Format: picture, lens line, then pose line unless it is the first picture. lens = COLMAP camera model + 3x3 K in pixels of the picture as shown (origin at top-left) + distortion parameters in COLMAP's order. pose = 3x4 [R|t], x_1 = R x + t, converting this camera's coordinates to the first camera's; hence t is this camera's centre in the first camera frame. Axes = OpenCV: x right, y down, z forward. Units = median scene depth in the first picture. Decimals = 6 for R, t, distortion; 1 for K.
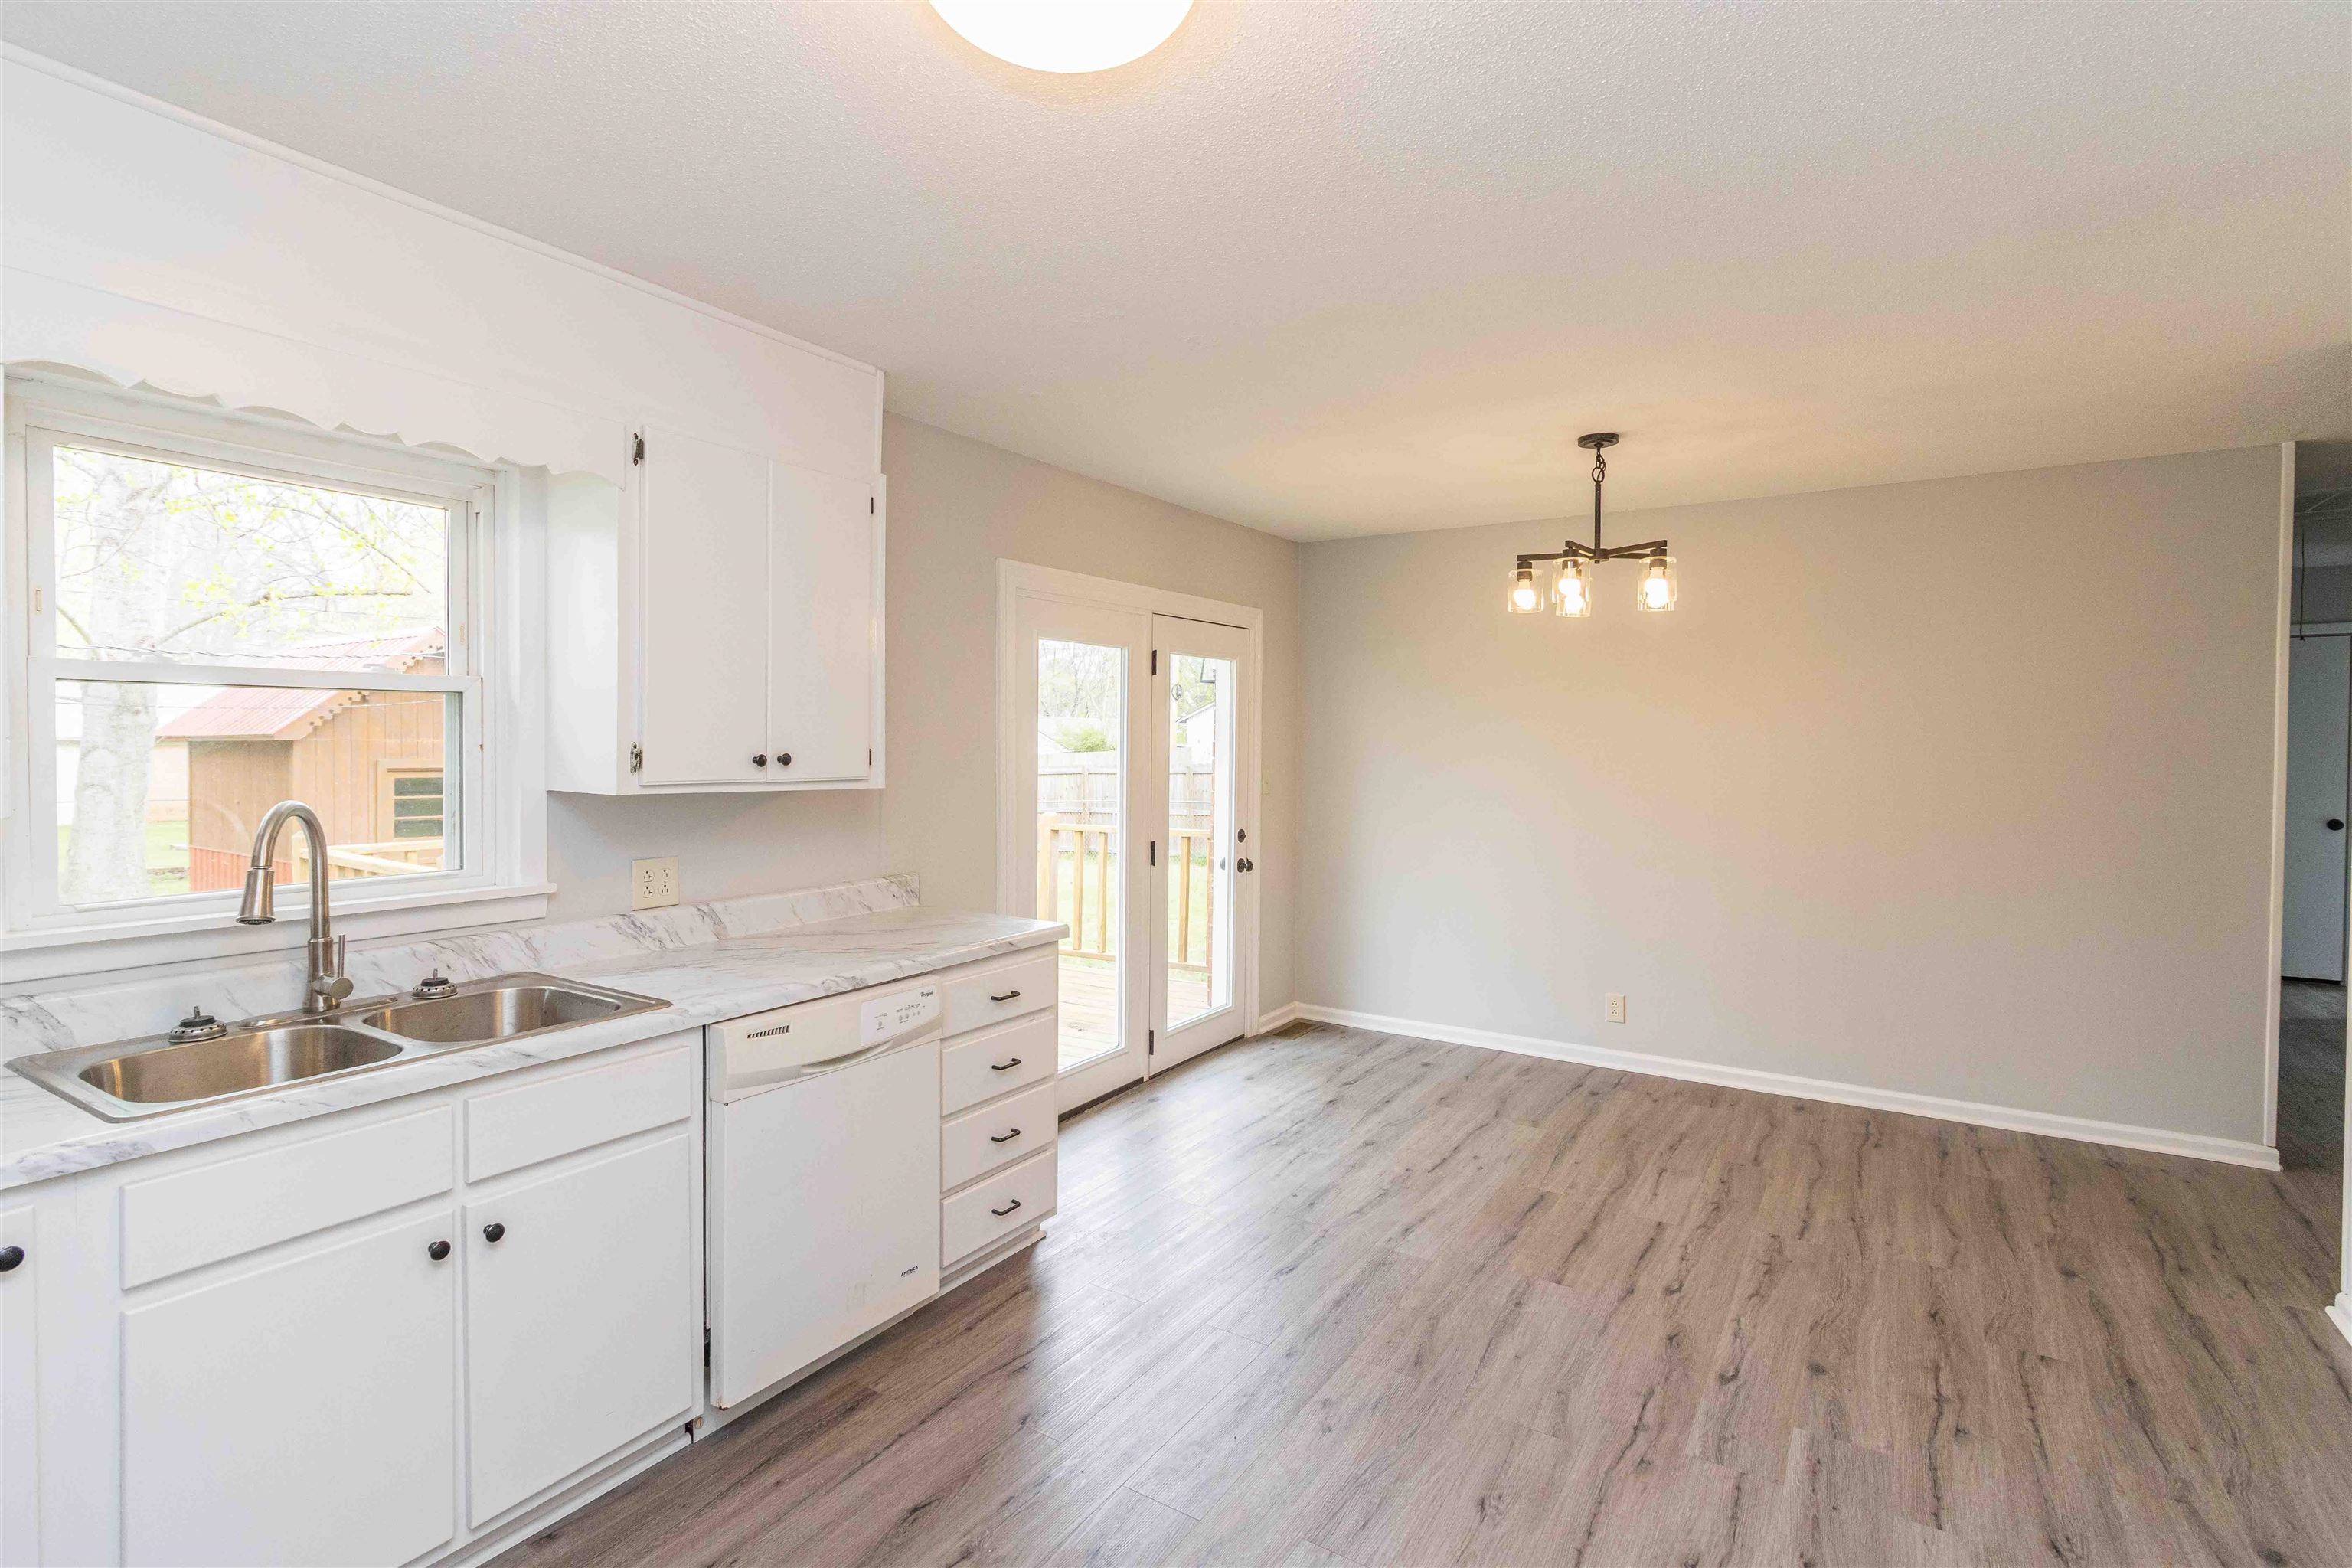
lens RADIAL K [[1117.1, 0, 1171.3], [0, 1117.1, 759.6], [0, 0, 1]] dist [0.000605, 0.000265]
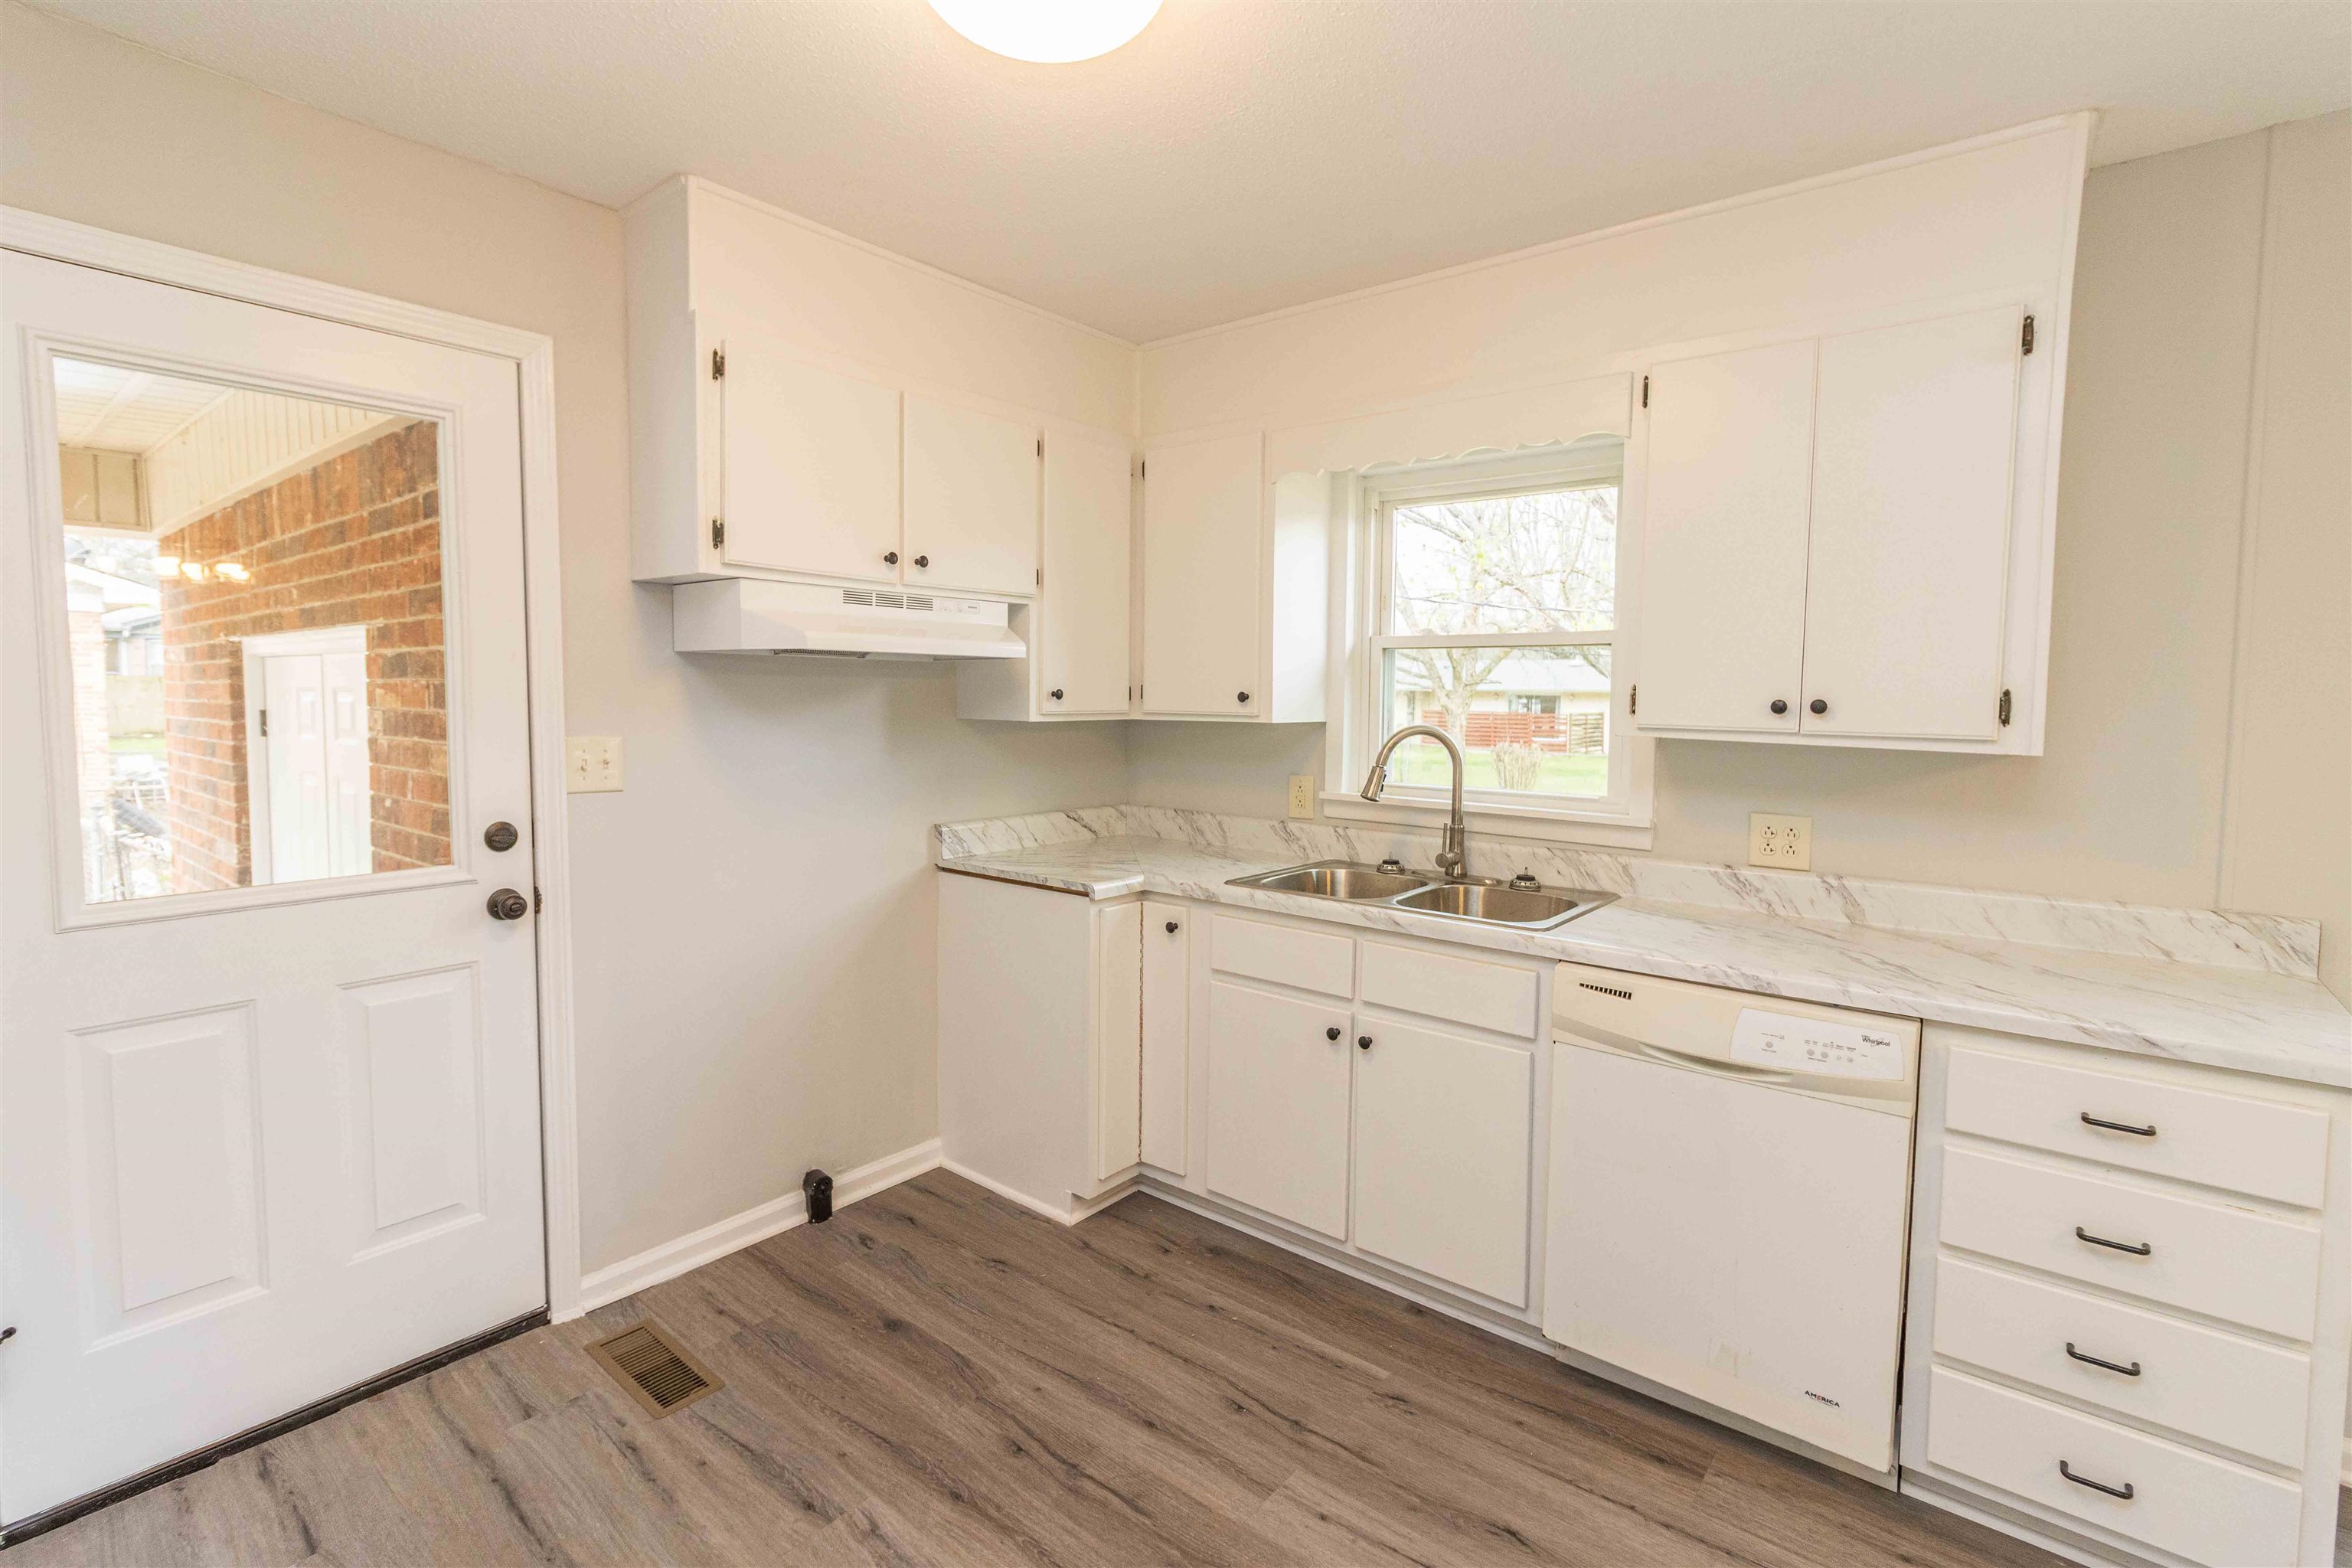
lens RADIAL K [[1075.8, 0, 1173.3], [0, 1075.8, 759.7], [0, 0, 1]] dist [-0.000623, 0.000260]
pose [[-0.102813, 0.056526, -0.993093, 0.491624], [-0.033240, 0.997631, 0.060226, 0.006877], [0.994145, 0.039202, -0.100690, 0.626398]]
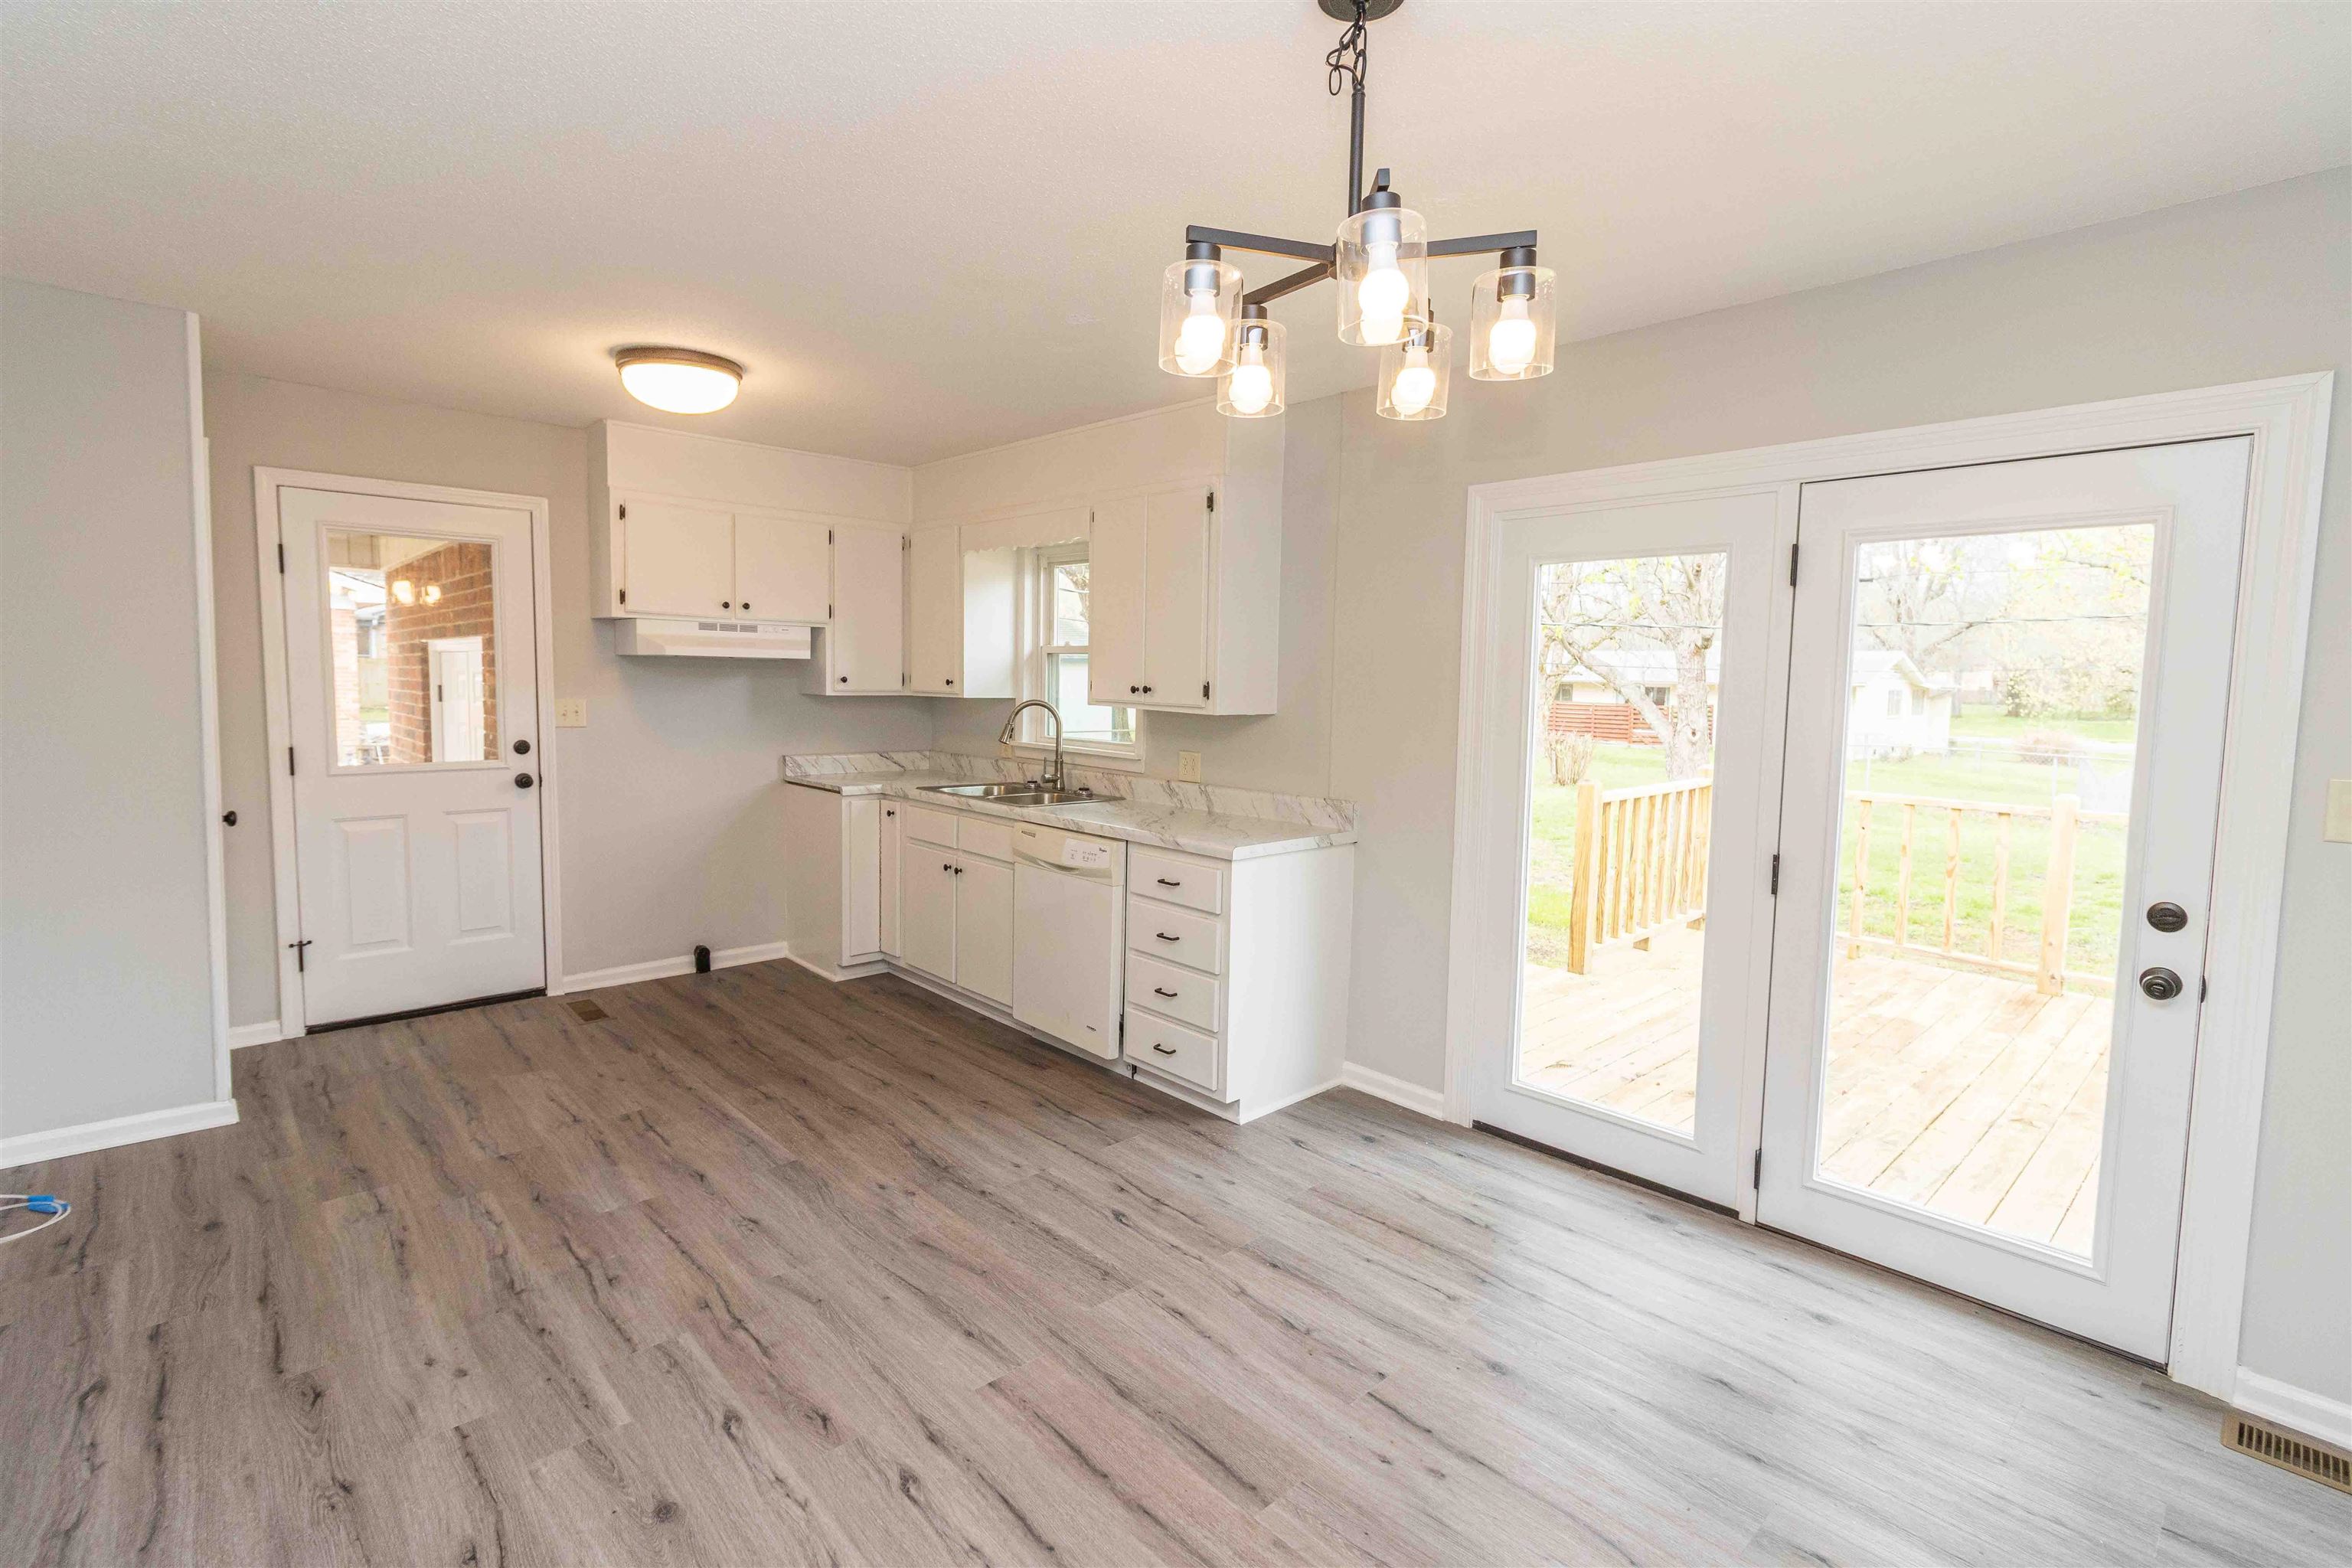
lens RADIAL K [[1075.8, 0, 1173.3], [0, 1075.8, 759.7], [0, 0, 1]] dist [-0.000623, 0.000260]
pose [[-0.235532, 0.064855, -0.969700, 1.123979], [-0.042629, 0.996121, 0.076976, -0.020165], [0.970931, 0.059467, -0.231854, 1.419644]]
